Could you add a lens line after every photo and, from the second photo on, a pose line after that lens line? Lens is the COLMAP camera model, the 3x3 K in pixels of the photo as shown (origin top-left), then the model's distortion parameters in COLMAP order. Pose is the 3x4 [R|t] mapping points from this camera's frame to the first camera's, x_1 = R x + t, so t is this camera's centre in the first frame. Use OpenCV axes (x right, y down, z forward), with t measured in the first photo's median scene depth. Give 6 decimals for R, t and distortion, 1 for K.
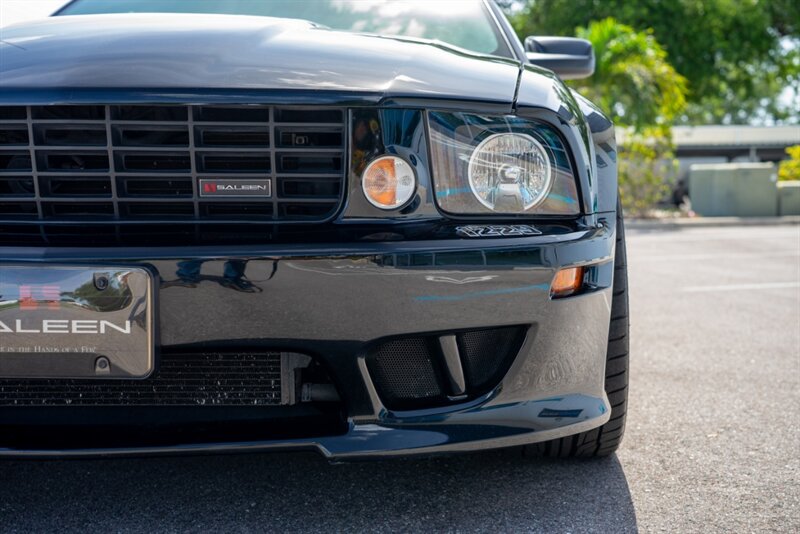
lens RADIAL K [[1154.3, 0, 400.0], [0, 1154.3, 267.0], [0, 0, 1]] dist [0.223653, 0.004413]
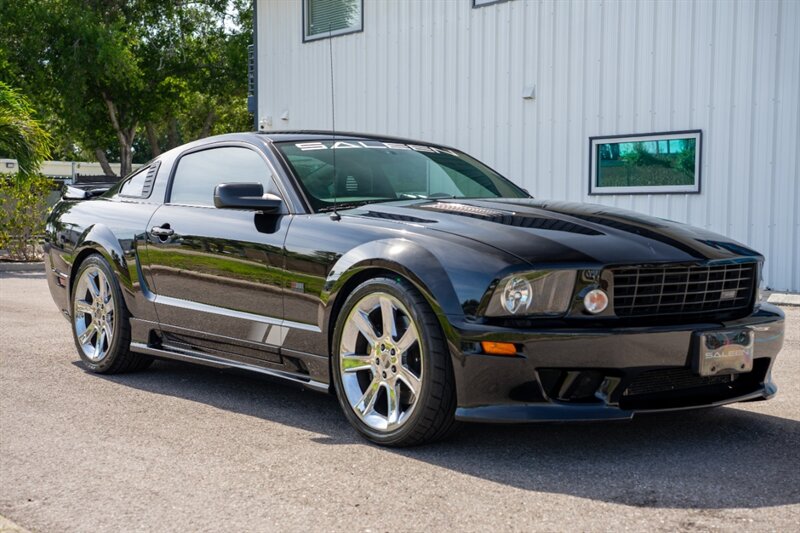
lens RADIAL K [[1179.7, 0, 387.3], [0, 1179.7, 268.4], [0, 0, 1]] dist [0.187600, 0.004813]
pose [[0.749881, -0.029238, 0.660927, -2.142120], [0.041985, 0.999112, -0.003437, -0.131624], [-0.660239, 0.030326, 0.750443, -0.395722]]
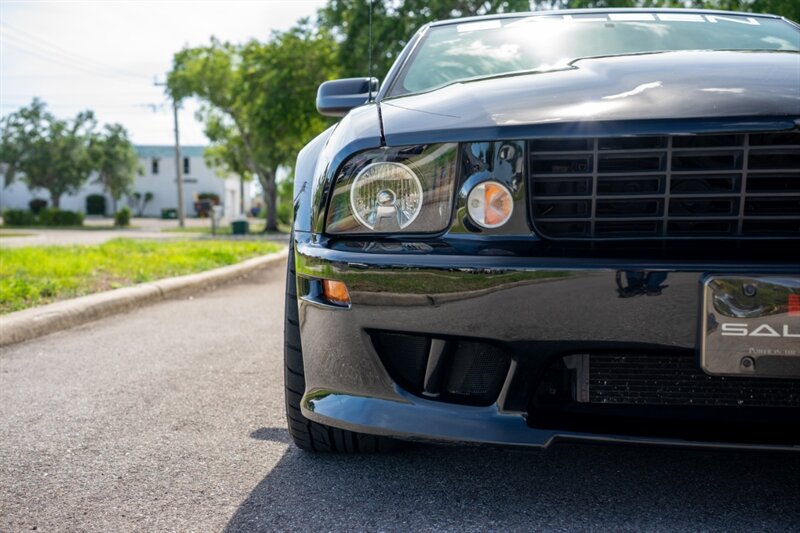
lens RADIAL K [[1112.5, 0, 400.0], [0, 1112.5, 266.5], [0, 0, 1]] dist [0.210357, 0.040110]
pose [[0.999297, 0.000172, 0.037482, -0.599259], [0.000782, 0.999676, -0.025434, 0.013821], [-0.037474, 0.025446, 0.998974, -0.045759]]
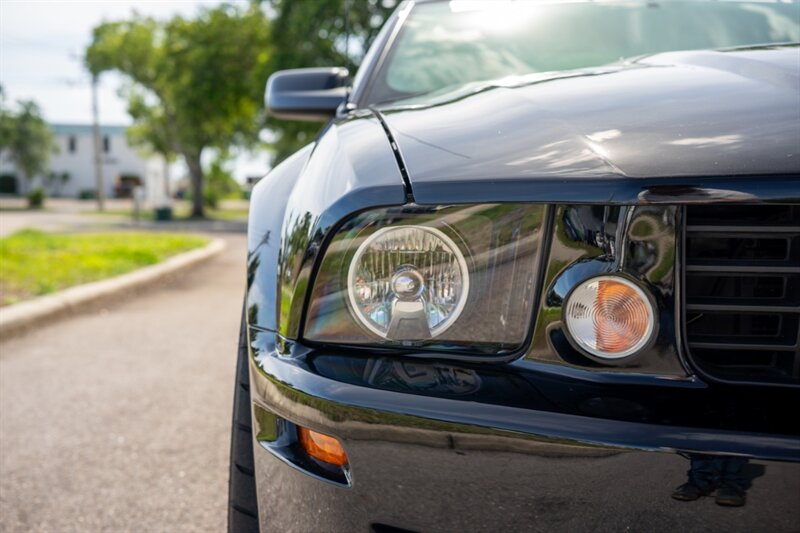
lens RADIAL K [[1125.4, 0, 400.0], [0, 1125.4, 266.5], [0, 0, 1]] dist [0.249375, 0.079368]
pose [[0.994963, 0.008273, 0.099898, -0.642075], [-0.007177, 0.999910, -0.011330, -0.083955], [-0.099983, 0.010556, 0.994933, 0.383455]]
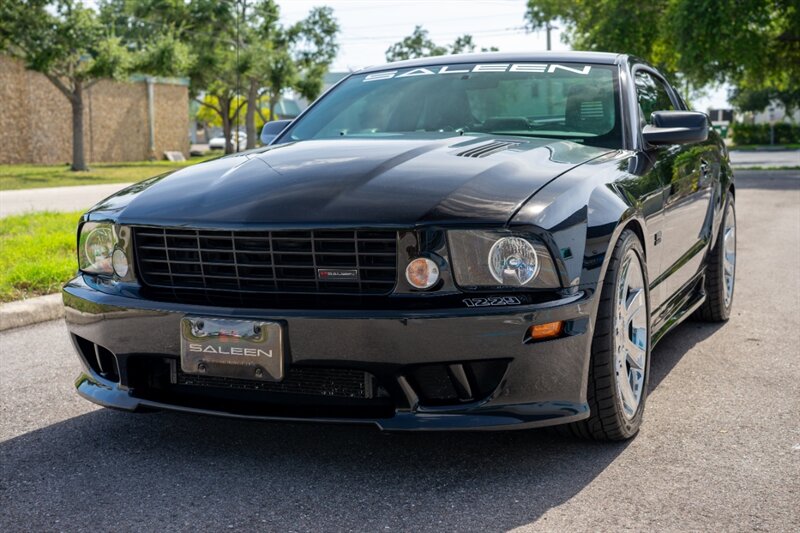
lens RADIAL K [[1179.7, 0, 387.3], [0, 1179.7, 268.4], [0, 0, 1]] dist [0.187600, 0.004813]
pose [[0.947911, 0.027134, -0.317378, 0.447318], [-0.013092, 0.998842, 0.046292, -0.144497], [0.318266, -0.039725, 0.947169, -0.602551]]
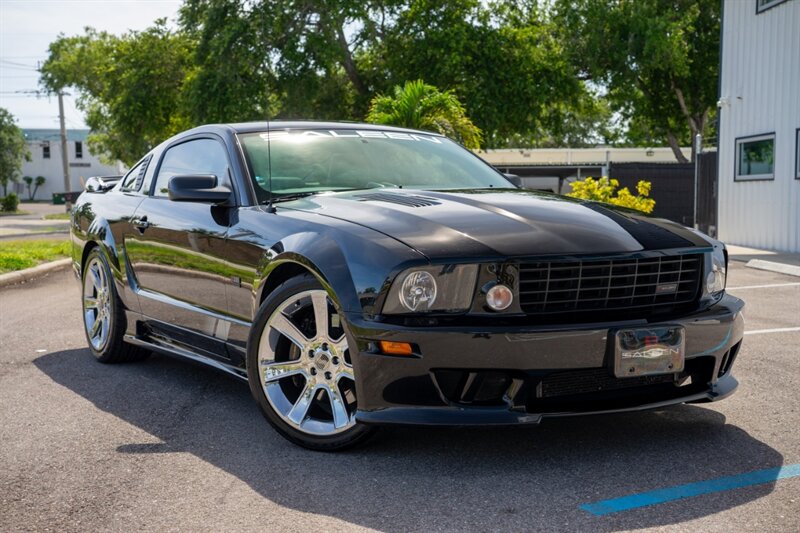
lens RADIAL K [[1114.0, 0, 400.8], [0, 1114.0, 281.2], [0, 0, 1]] dist [0.227360, 0.019396]
pose [[0.994409, -0.013818, 0.104687, 0.268516], [0.012996, 0.999879, 0.008535, -0.092447], [-0.104792, -0.007126, 0.994469, -1.287430]]
